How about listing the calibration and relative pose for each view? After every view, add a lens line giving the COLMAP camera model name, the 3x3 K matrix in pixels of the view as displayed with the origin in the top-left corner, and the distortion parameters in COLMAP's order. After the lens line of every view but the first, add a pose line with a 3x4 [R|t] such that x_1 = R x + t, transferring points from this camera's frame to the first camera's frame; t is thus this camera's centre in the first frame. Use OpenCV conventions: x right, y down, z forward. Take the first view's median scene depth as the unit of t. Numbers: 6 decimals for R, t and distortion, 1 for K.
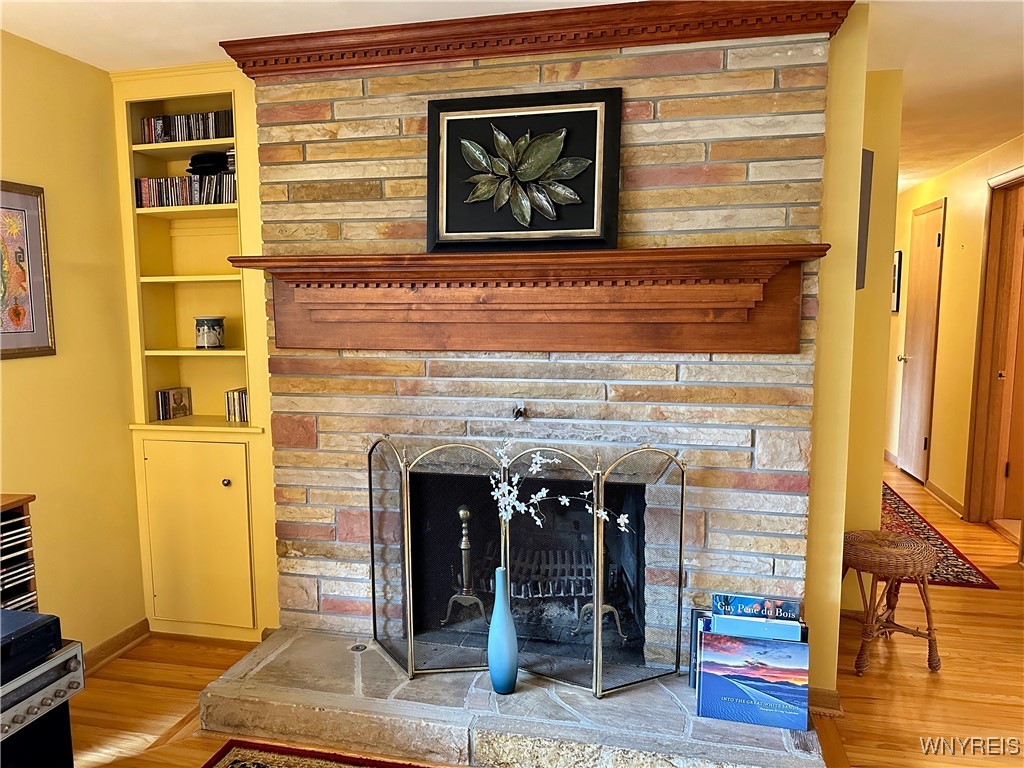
lens RADIAL K [[718.9, 0, 517.0], [0, 718.9, 389.4], [0, 0, 1]] dist [0.065076, -0.090067]
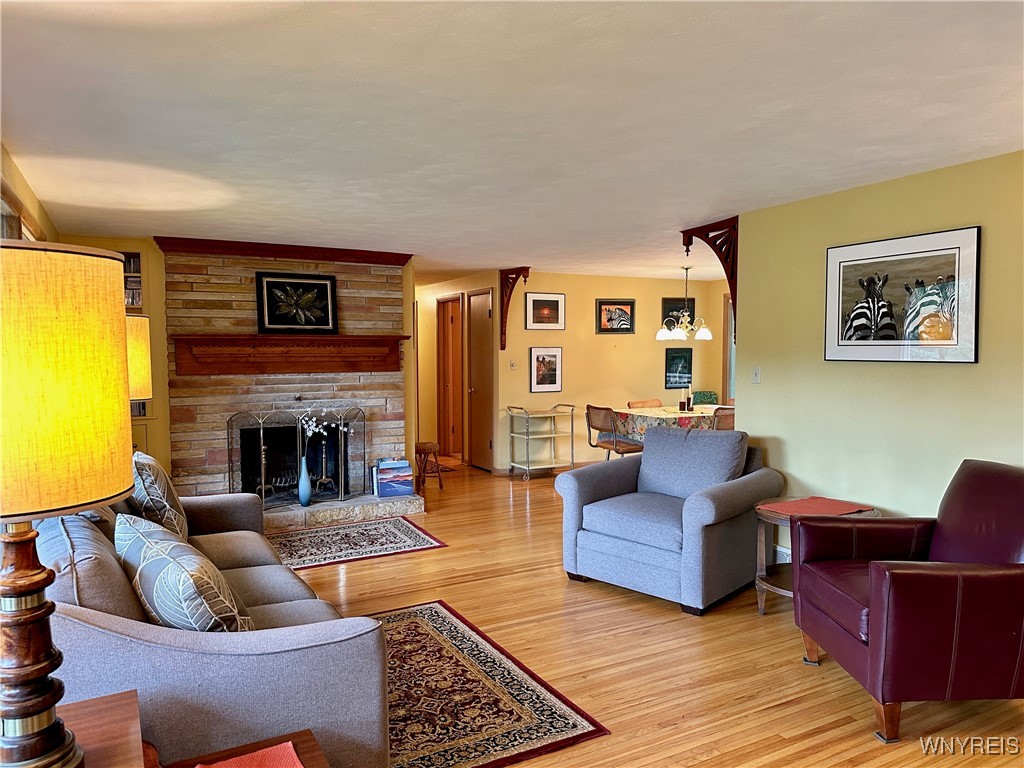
lens RADIAL K [[718.9, 0, 535.8], [0, 718.9, 393.6], [0, 0, 1]] dist [0.065076, -0.090067]
pose [[0.736618, -0.041023, 0.675064, -1.071142], [0.080196, 0.996414, -0.026958, 0.149401], [-0.671538, 0.073996, 0.737266, -1.375276]]
